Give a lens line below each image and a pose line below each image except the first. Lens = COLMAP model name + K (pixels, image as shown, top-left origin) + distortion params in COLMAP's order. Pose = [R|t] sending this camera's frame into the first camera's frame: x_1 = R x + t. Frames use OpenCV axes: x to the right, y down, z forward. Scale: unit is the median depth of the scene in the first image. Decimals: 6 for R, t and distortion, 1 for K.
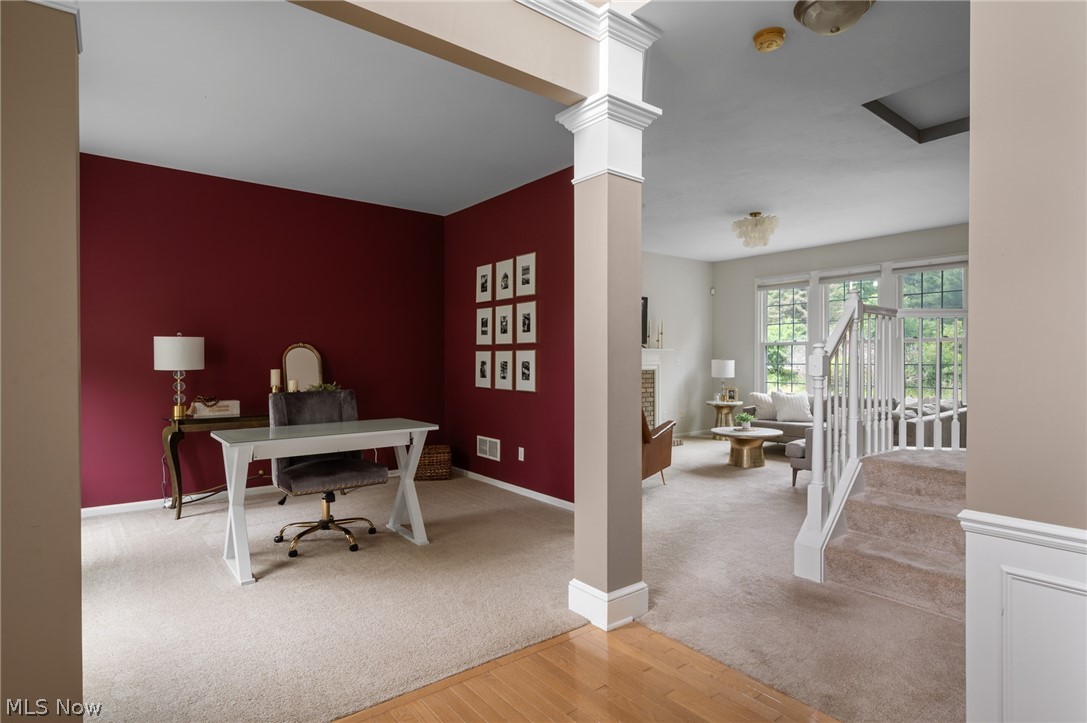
lens RADIAL K [[567.3, 0, 543.5], [0, 567.3, 361.5], [0, 0, 1]] dist [0.000113, 0.000165]
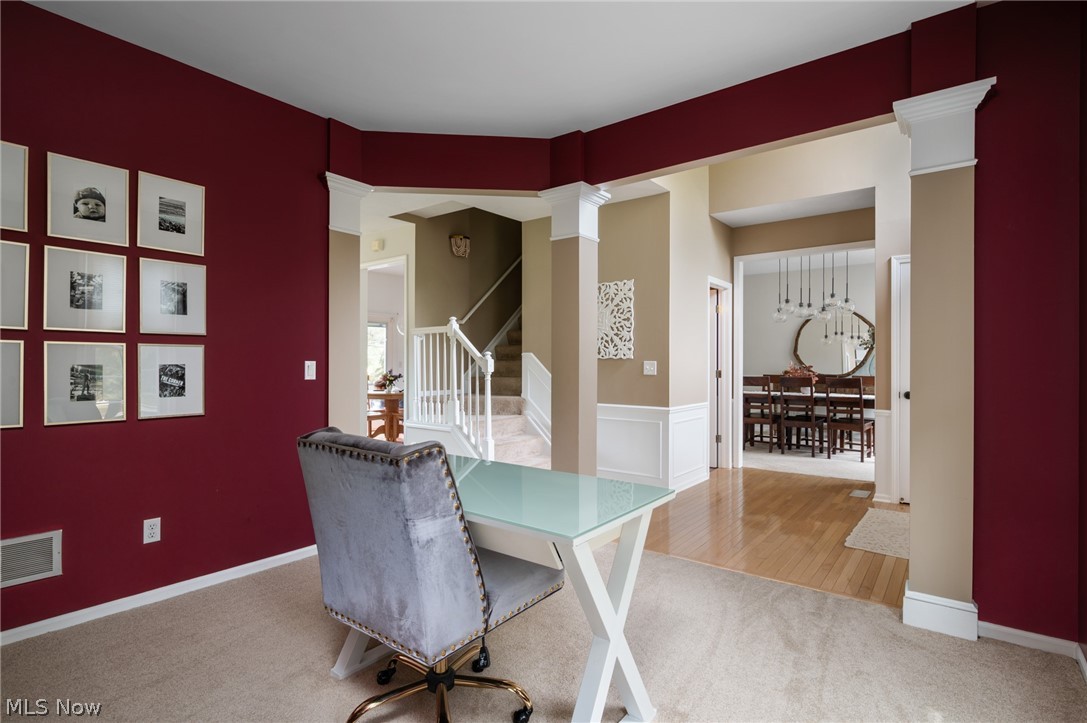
lens RADIAL K [[543.5, 0, 543.5], [0, 543.5, 361.5], [0, 0, 1]] dist [-0.000136, 0.000003]
pose [[-0.238104, 0.003274, 0.971234, -0.710210], [0.004694, 0.999987, -0.002220, -0.000342], [-0.971228, 0.004031, -0.238116, 0.821991]]
